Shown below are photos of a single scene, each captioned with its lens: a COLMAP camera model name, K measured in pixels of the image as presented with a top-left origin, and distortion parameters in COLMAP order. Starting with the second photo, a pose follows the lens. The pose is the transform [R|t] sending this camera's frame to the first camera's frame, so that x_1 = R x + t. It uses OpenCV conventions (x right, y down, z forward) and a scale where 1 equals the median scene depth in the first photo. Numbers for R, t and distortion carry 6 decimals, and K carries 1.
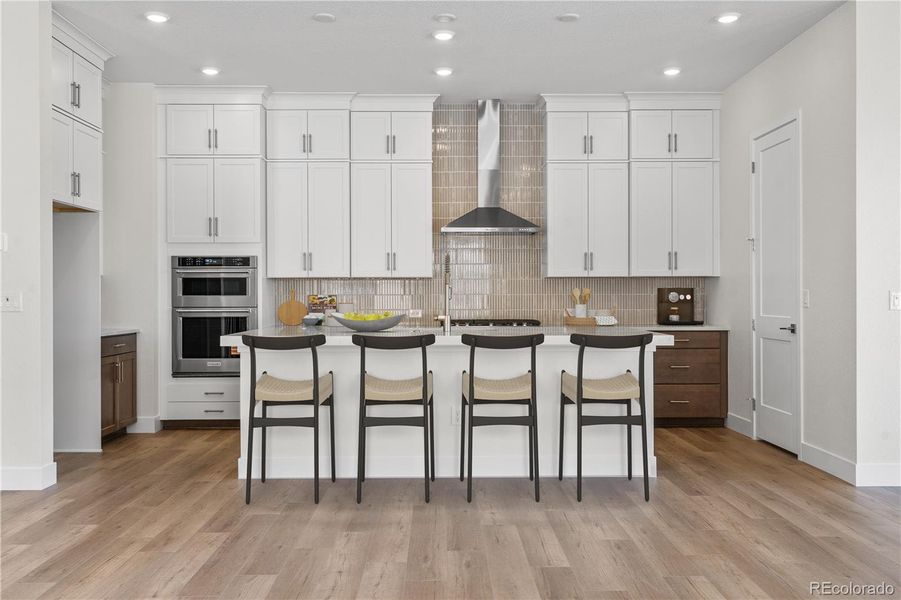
lens RADIAL K [[841.9, 0, 450.5], [0, 841.9, 300.0], [0, 0, 1]] dist [-0.002543, 0.000543]
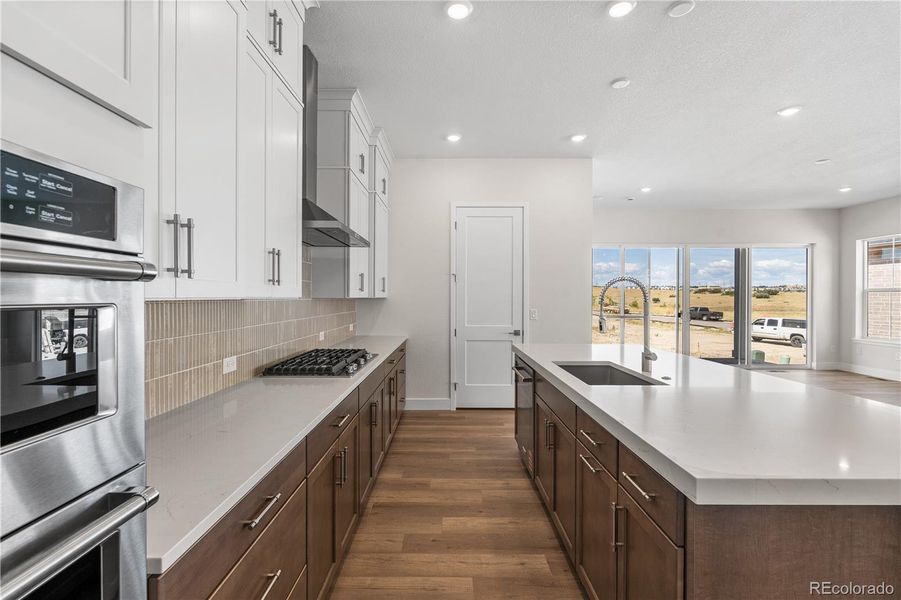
lens RADIAL K [[407.6, 0, 449.9], [0, 407.6, 304.5], [0, 0, 1]] dist [0.000187, -0.000035]
pose [[0.020608, -0.001647, 0.999786, -0.332515], [0.001849, 0.999997, 0.001610, -0.019198], [-0.999786, 0.001815, 0.020611, 0.932670]]
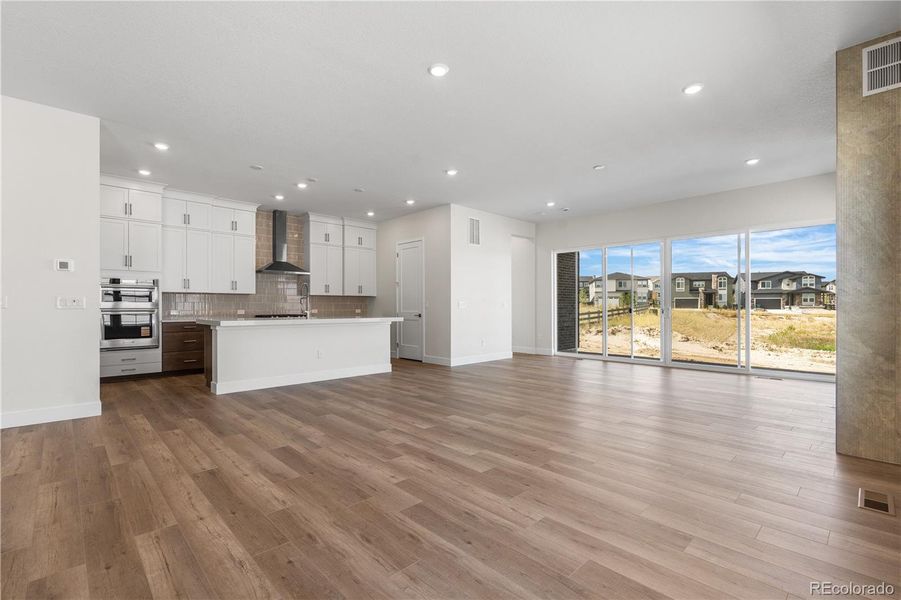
lens RADIAL K [[407.6, 0, 449.9], [0, 407.6, 304.5], [0, 0, 1]] dist [0.000187, -0.000035]
pose [[0.741531, 0.008513, 0.670865, -0.351738], [-0.003163, 0.999953, -0.009192, 0.008534], [-0.670911, 0.004695, 0.741523, -0.054275]]
